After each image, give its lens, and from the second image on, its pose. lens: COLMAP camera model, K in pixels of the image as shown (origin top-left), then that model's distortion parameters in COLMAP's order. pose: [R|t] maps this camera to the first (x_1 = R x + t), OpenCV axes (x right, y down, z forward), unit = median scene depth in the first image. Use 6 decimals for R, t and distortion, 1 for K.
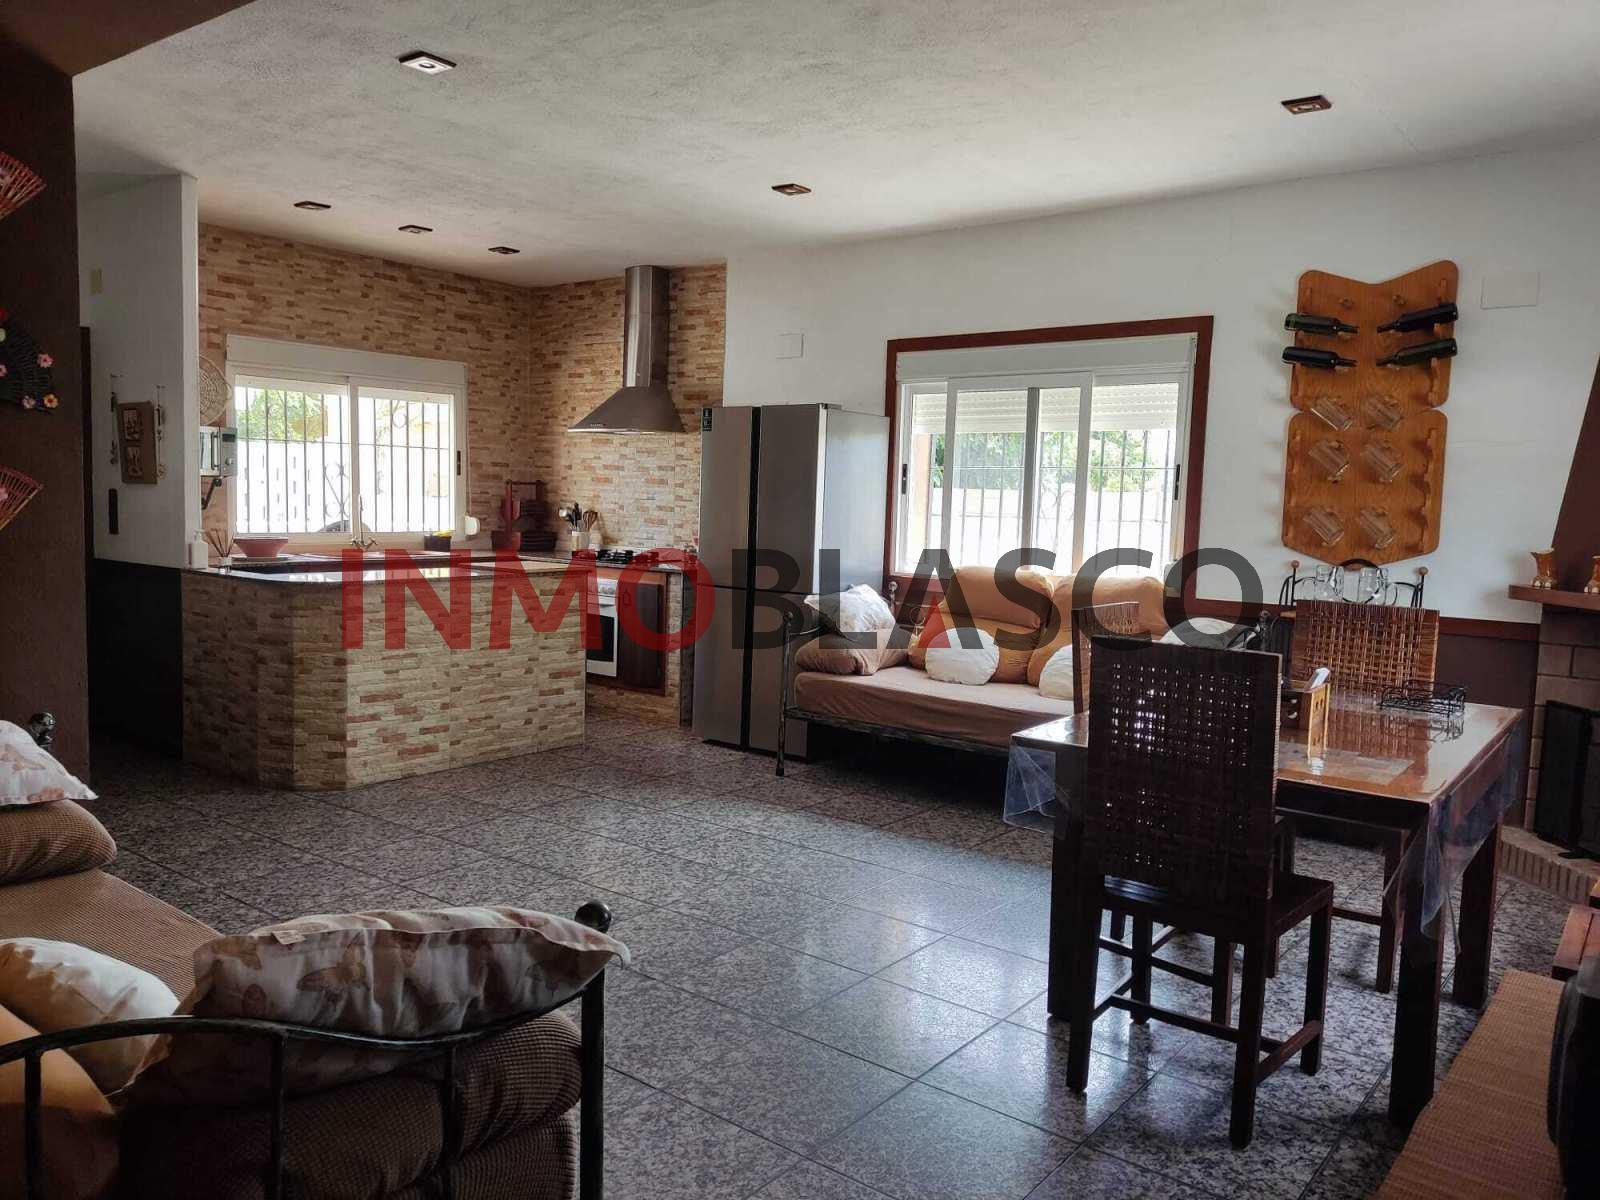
lens RADIAL K [[1179.4, 0, 807.5], [0, 1179.4, 592.5], [0, 0, 1]] dist [0.077367, -0.093834]
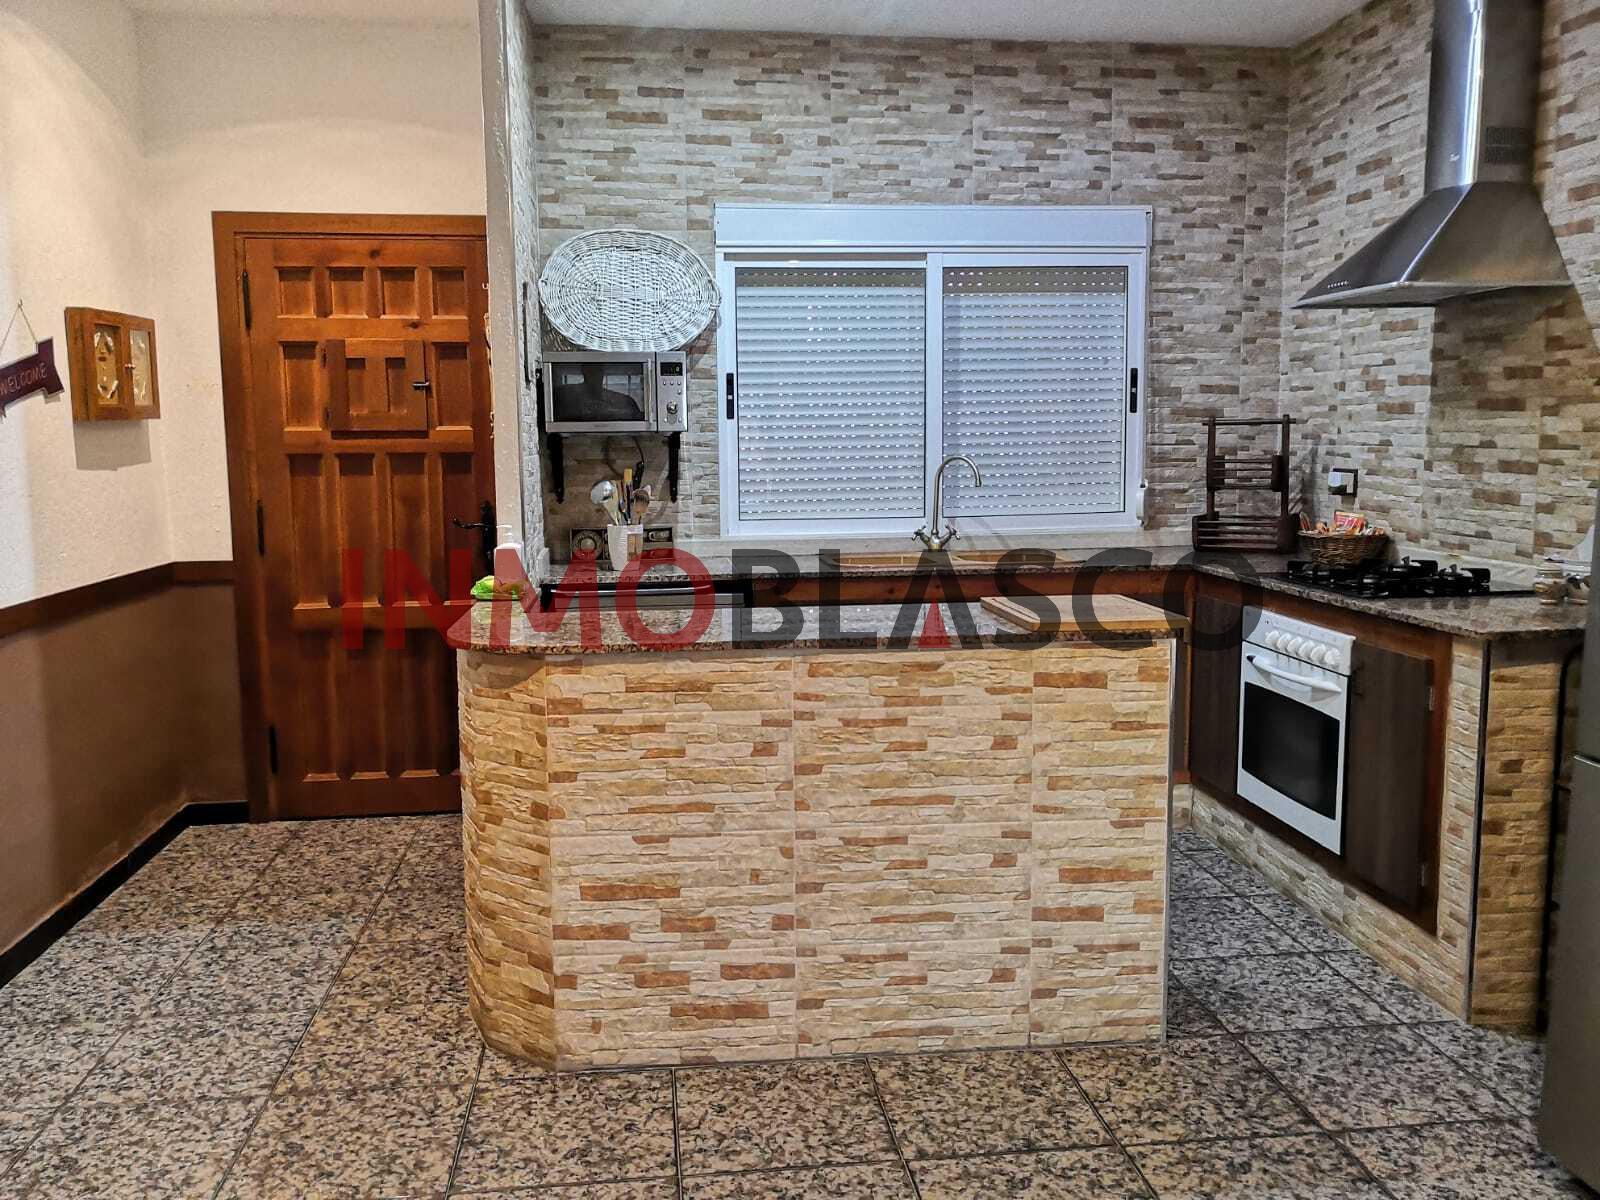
lens RADIAL K [[1297.6, 0, 796.8], [0, 1297.6, 580.1], [0, 0, 1]] dist [0.005580, -0.022253]
pose [[0.700610, 0.046260, -0.712044, 0.035810], [-0.031202, 0.998928, 0.034196, -0.041500], [0.712862, -0.001741, 0.701302, 0.526590]]
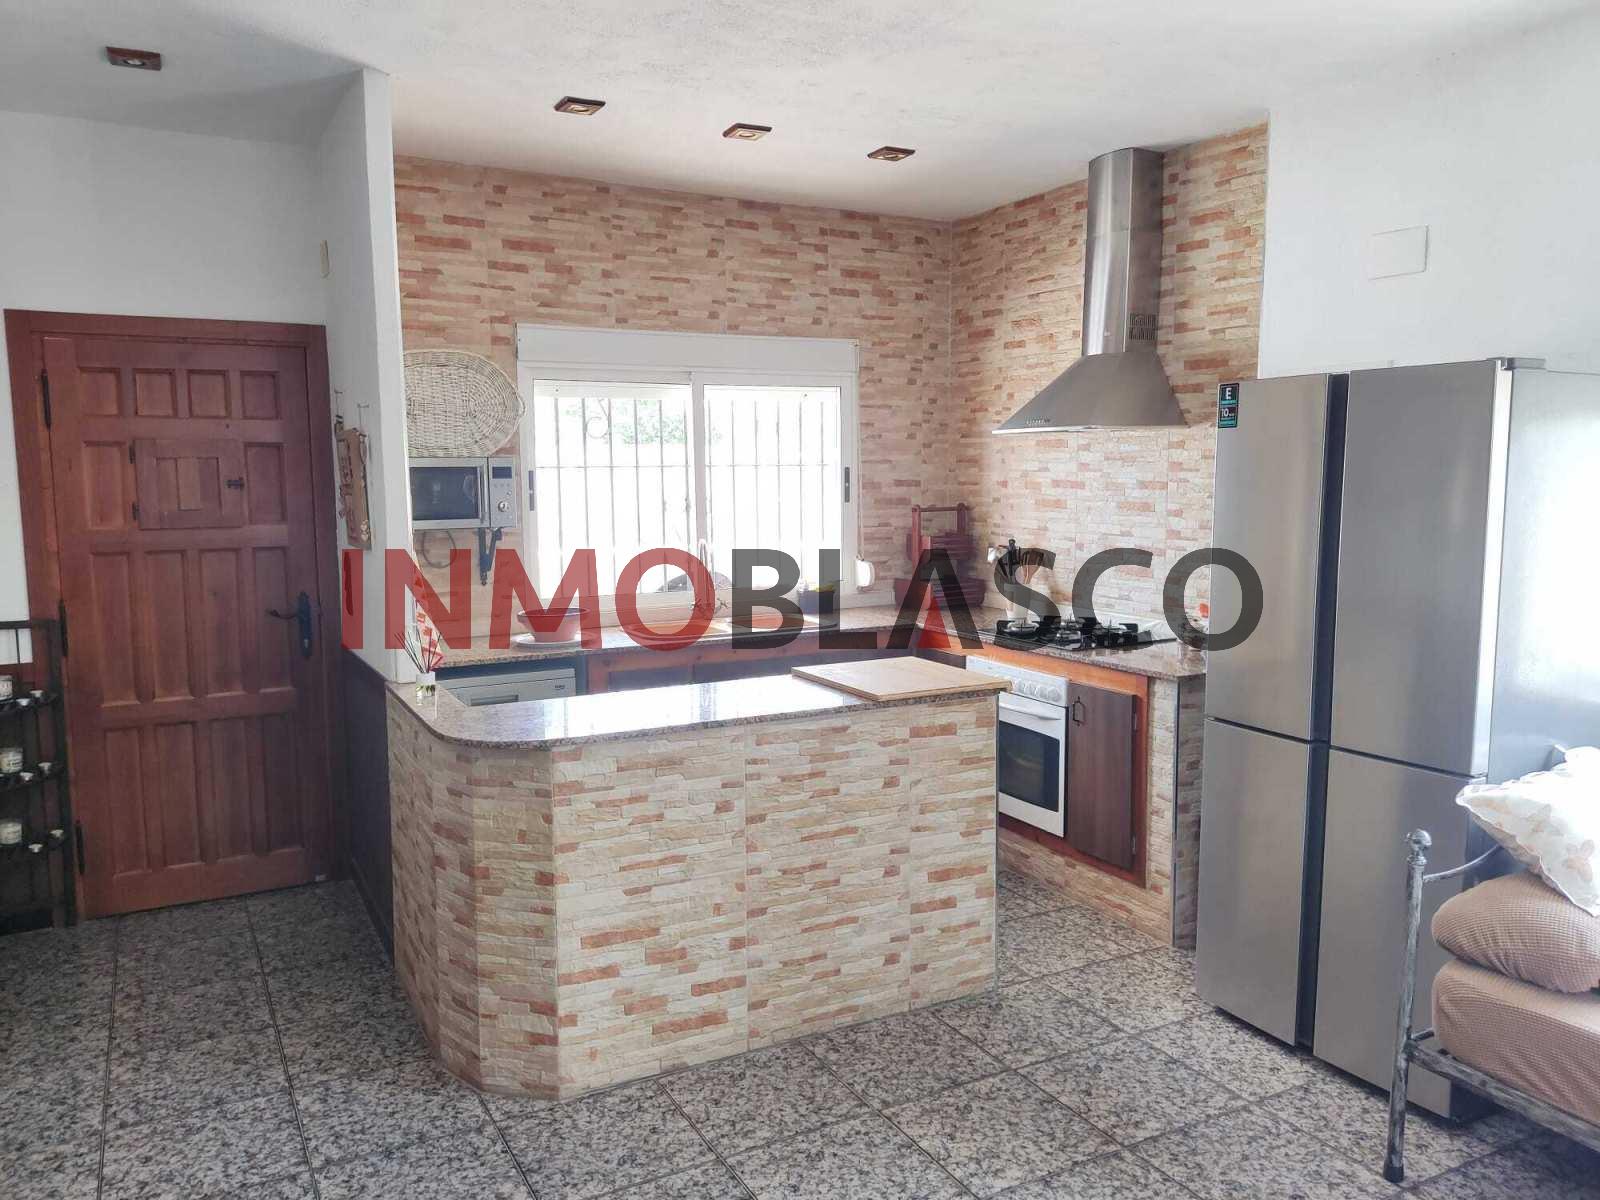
lens RADIAL K [[1179.4, 0, 806.3], [0, 1179.4, 596.0], [0, 0, 1]] dist [0.077367, -0.093834]
pose [[0.914972, 0.010519, -0.403380, -0.038621], [-0.001834, 0.999758, 0.021912, -0.066243], [0.403513, -0.019309, 0.914770, 0.398828]]
